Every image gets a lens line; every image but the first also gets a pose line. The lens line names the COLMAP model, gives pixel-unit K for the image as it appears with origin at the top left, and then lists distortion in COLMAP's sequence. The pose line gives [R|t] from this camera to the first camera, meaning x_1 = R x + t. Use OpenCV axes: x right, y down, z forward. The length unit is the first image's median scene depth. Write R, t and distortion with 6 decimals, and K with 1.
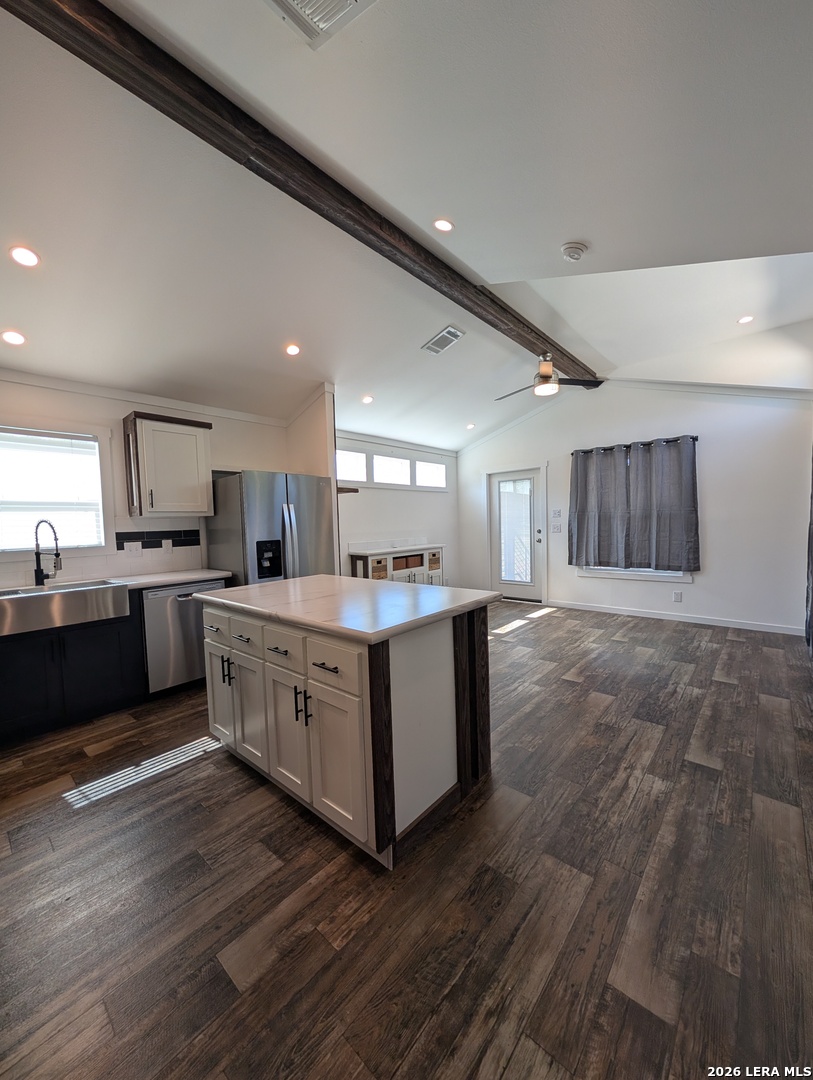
lens RADIAL K [[408.7, 0, 405.9], [0, 408.7, 552.7], [0, 0, 1]] dist [-0.000980, 0.000803]
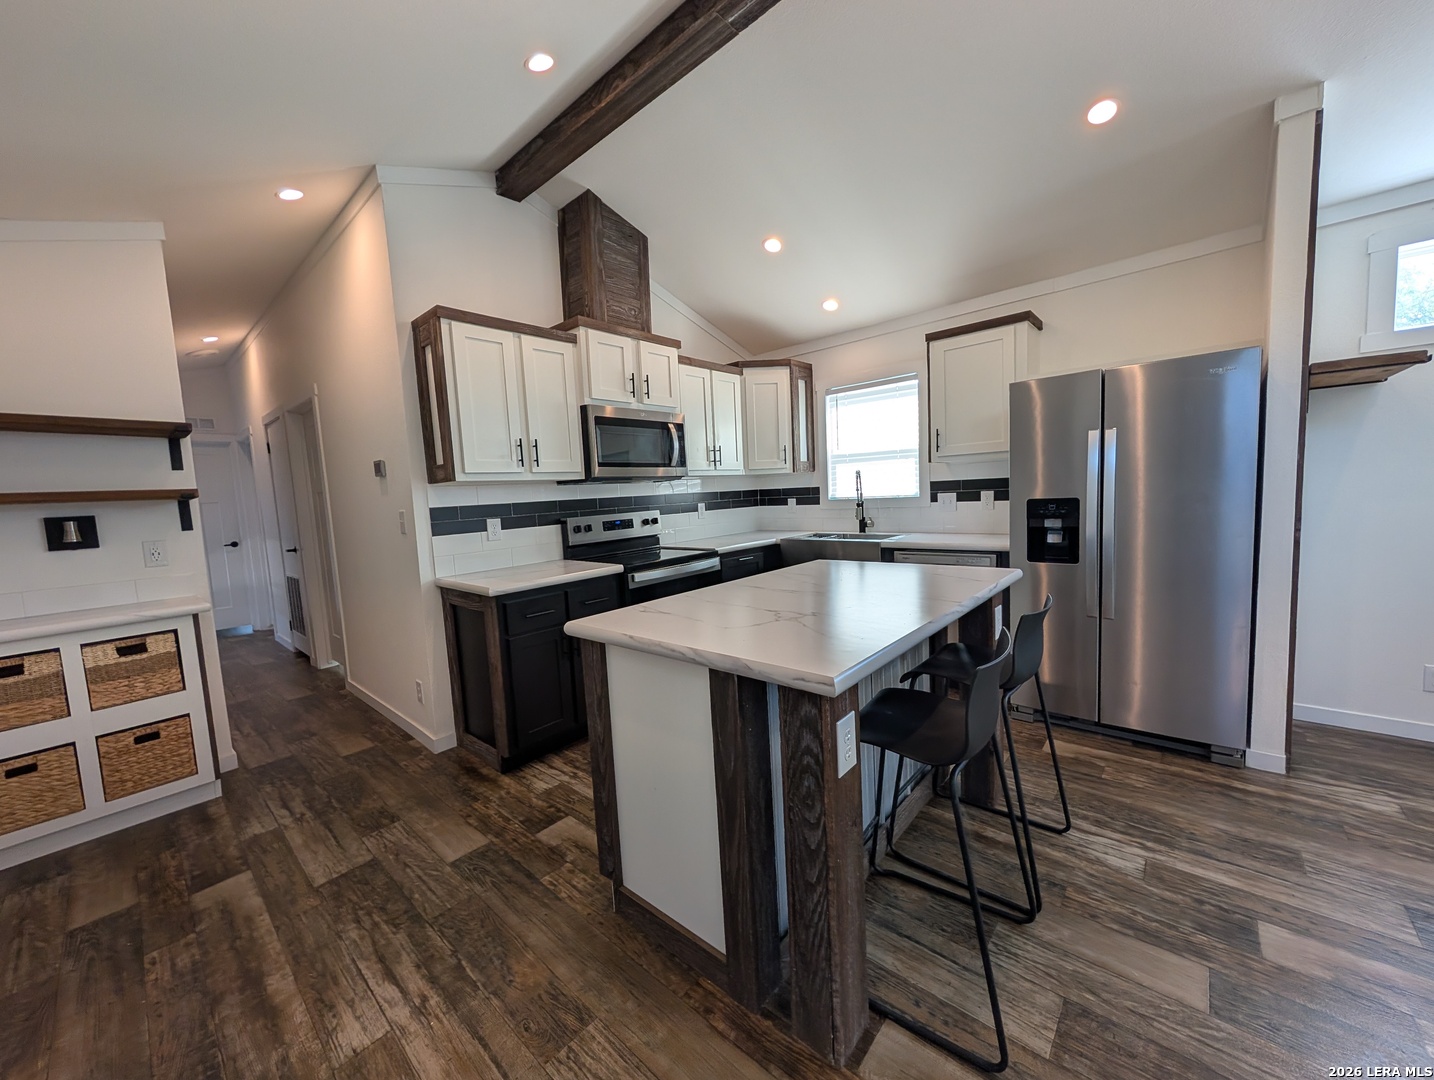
lens RADIAL K [[542.6, 0, 719.2], [0, 542.6, 552.8], [0, 0, 1]] dist [-0.000980, 0.000803]
pose [[-0.000448, 0.144028, -0.989574, 0.874471], [-0.025419, 0.989252, 0.143992, -0.106605], [0.999677, 0.025219, 0.003218, 1.084606]]
